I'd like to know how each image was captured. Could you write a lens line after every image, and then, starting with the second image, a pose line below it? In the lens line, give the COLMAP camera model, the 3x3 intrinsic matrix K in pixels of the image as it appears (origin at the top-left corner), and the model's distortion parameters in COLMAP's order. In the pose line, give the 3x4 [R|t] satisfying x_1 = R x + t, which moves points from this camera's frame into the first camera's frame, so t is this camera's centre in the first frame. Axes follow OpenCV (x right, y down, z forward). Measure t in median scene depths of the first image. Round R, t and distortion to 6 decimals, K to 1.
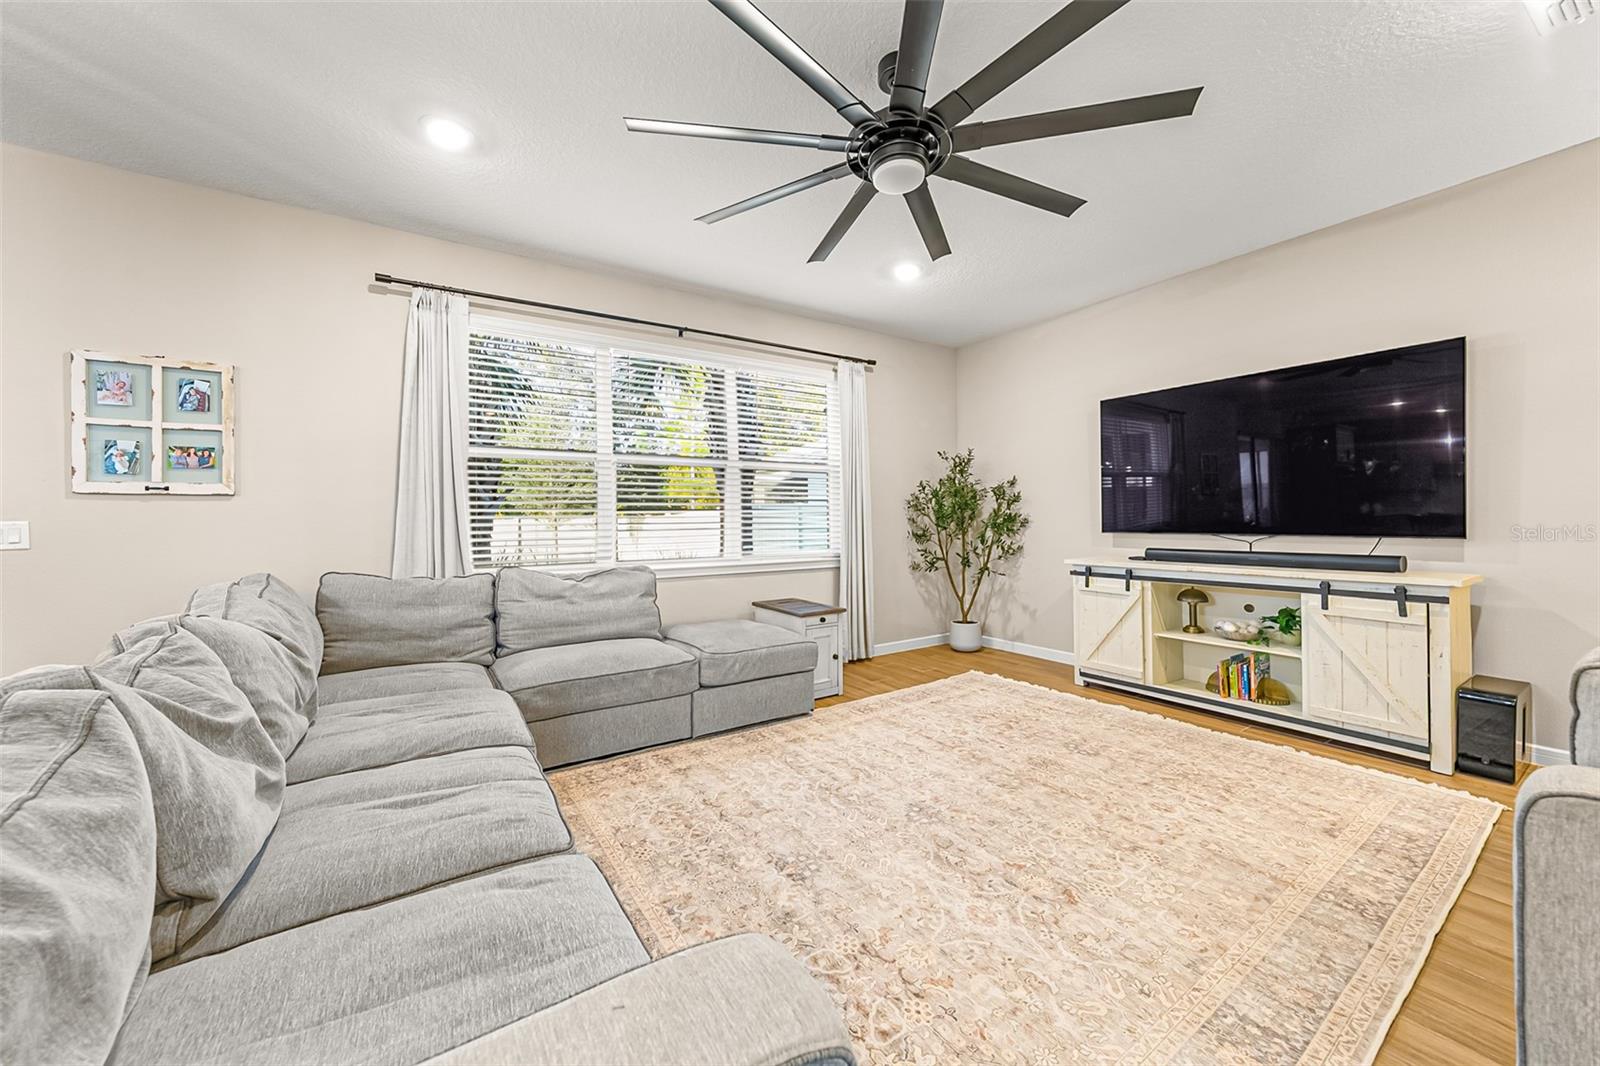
lens RADIAL K [[593.1, 0, 811.7], [0, 593.1, 515.6], [0, 0, 1]] dist [0.008248, -0.000061]
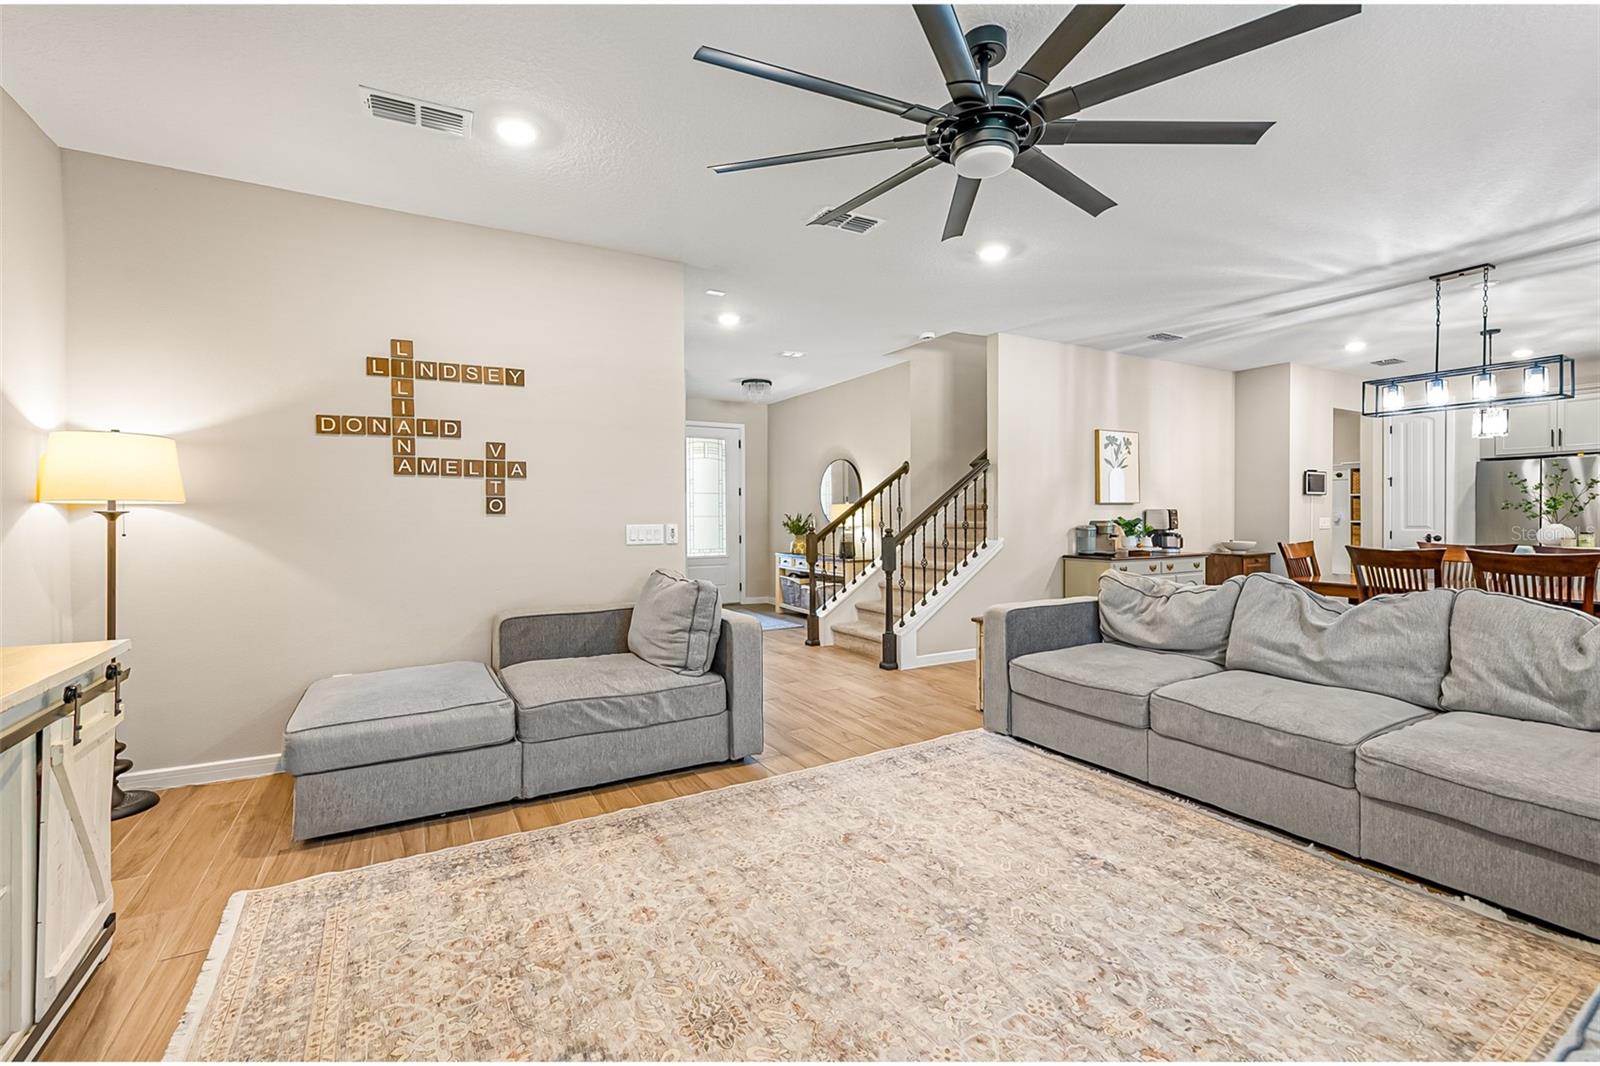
lens RADIAL K [[681.9, 0, 785.9], [0, 681.9, 522.3], [0, 0, 1]] dist [0.003554, -0.000045]
pose [[-0.994684, 0.011160, 0.102370, 0.242021], [0.011442, 0.999932, 0.002168, -0.010696], [-0.102339, 0.003328, -0.994744, 1.435561]]
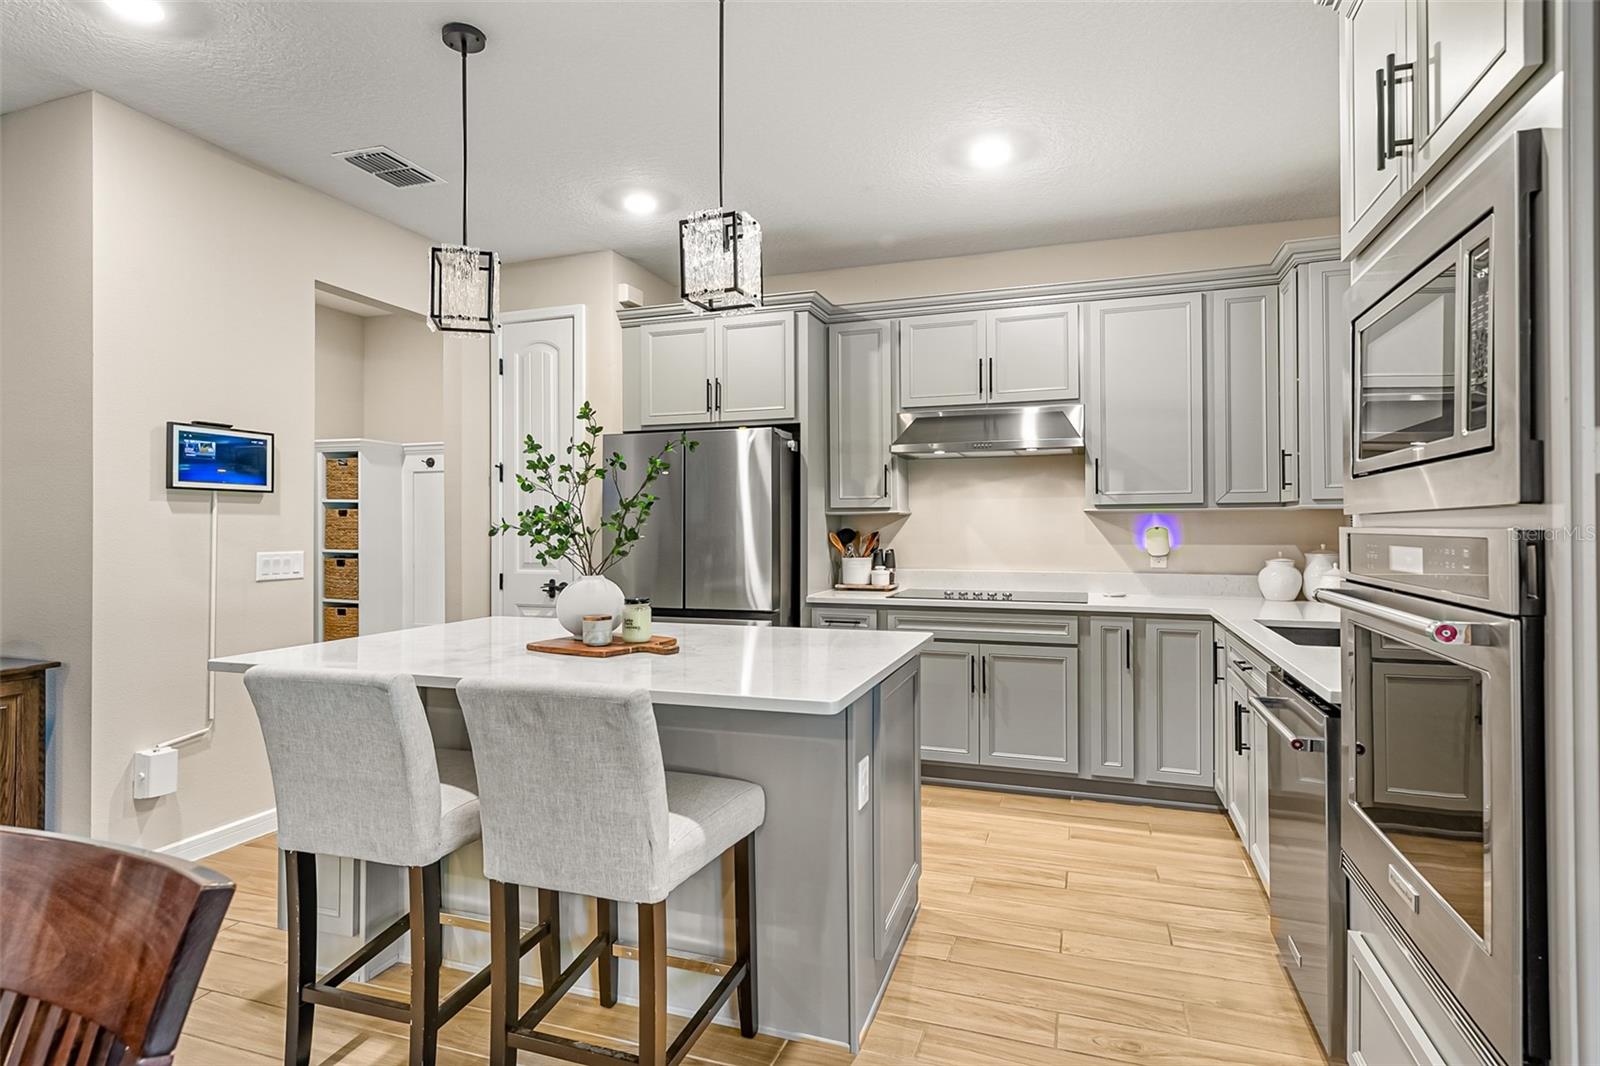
lens RADIAL K [[843.1, 0, 802.2], [0, 843.1, 518.8], [0, 0, 1]] dist [0.002810, 0.000380]
pose [[-0.795750, 0.006097, -0.605595, -1.210737], [0.013875, 0.999870, -0.008165, -0.026020], [0.605467, -0.014900, -0.795731, 0.251703]]
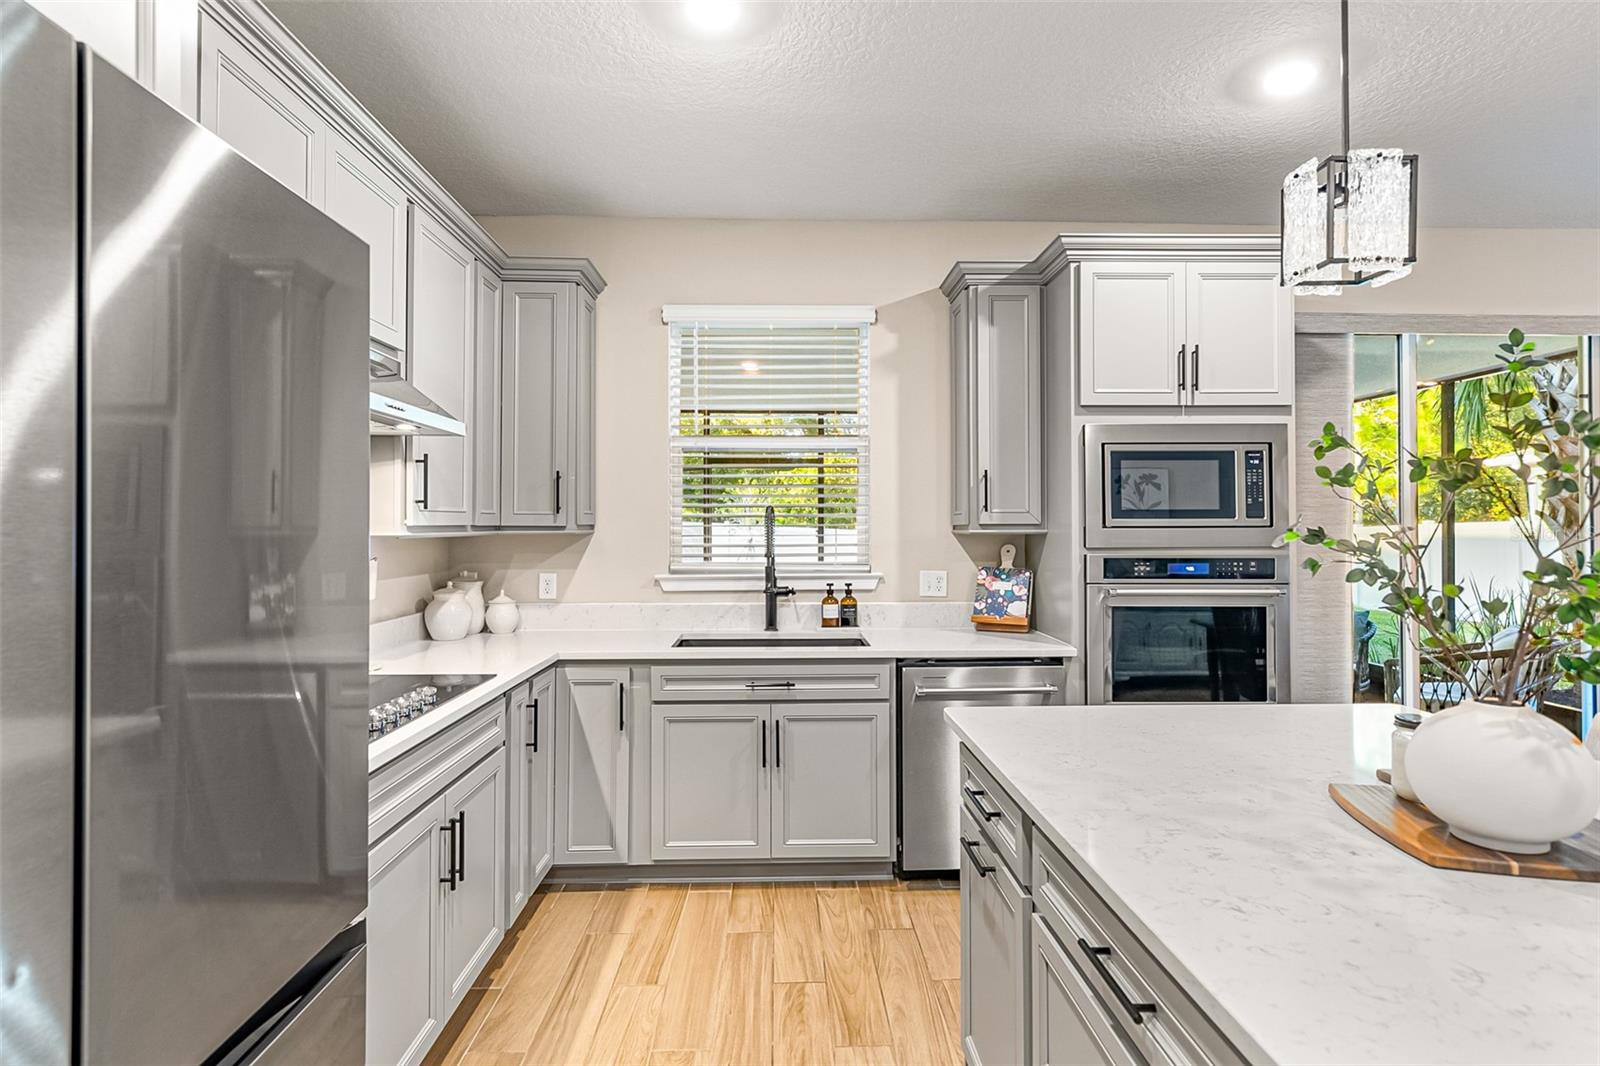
lens RADIAL K [[824.8, 0, 804.2], [0, 824.8, 518.3], [0, 0, 1]] dist [0.000186, 0.000033]
pose [[0.849166, 0.004318, -0.528108, -1.604254], [-0.004677, 0.999989, 0.000656, -0.062197], [0.528105, 0.001913, 0.849177, -0.980780]]
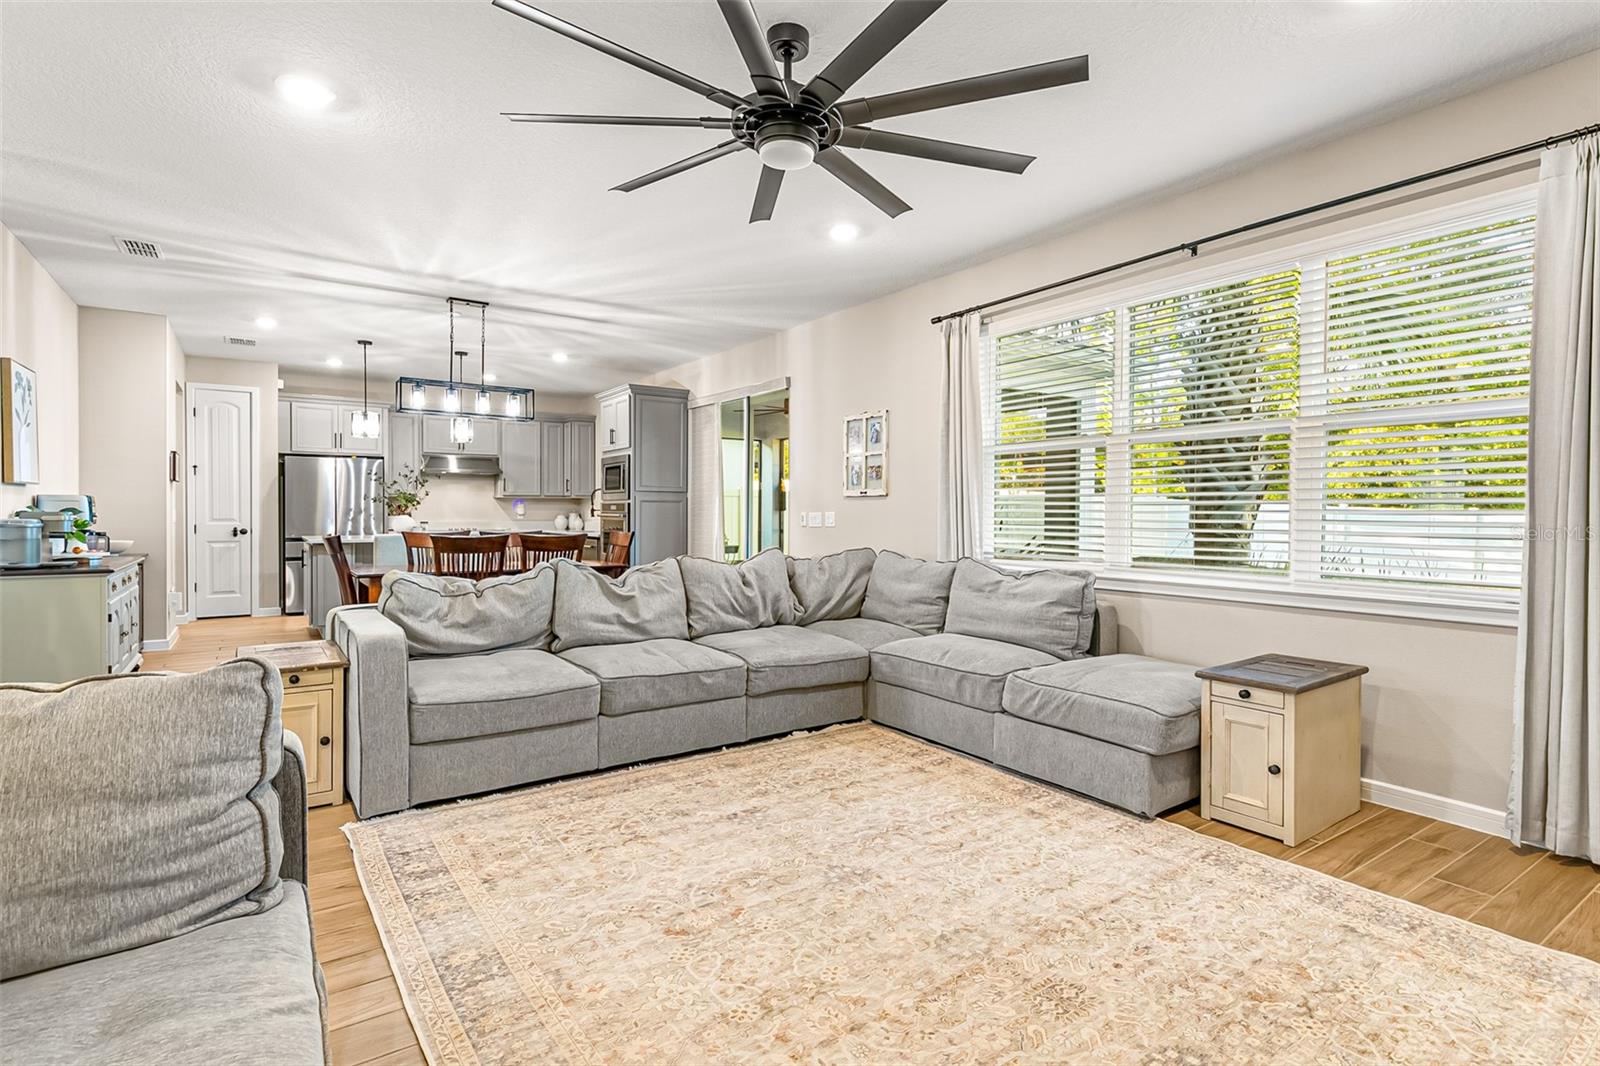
lens RADIAL K [[815.6, 0, 803.0], [0, 815.6, 521.7], [0, 0, 1]] dist [0.007277, 0.000578]
pose [[0.005734, 0.020505, -0.999773, 0.995322], [0.001710, 0.999788, 0.020515, -0.010022], [0.999982, -0.001827, 0.005697, 0.705754]]
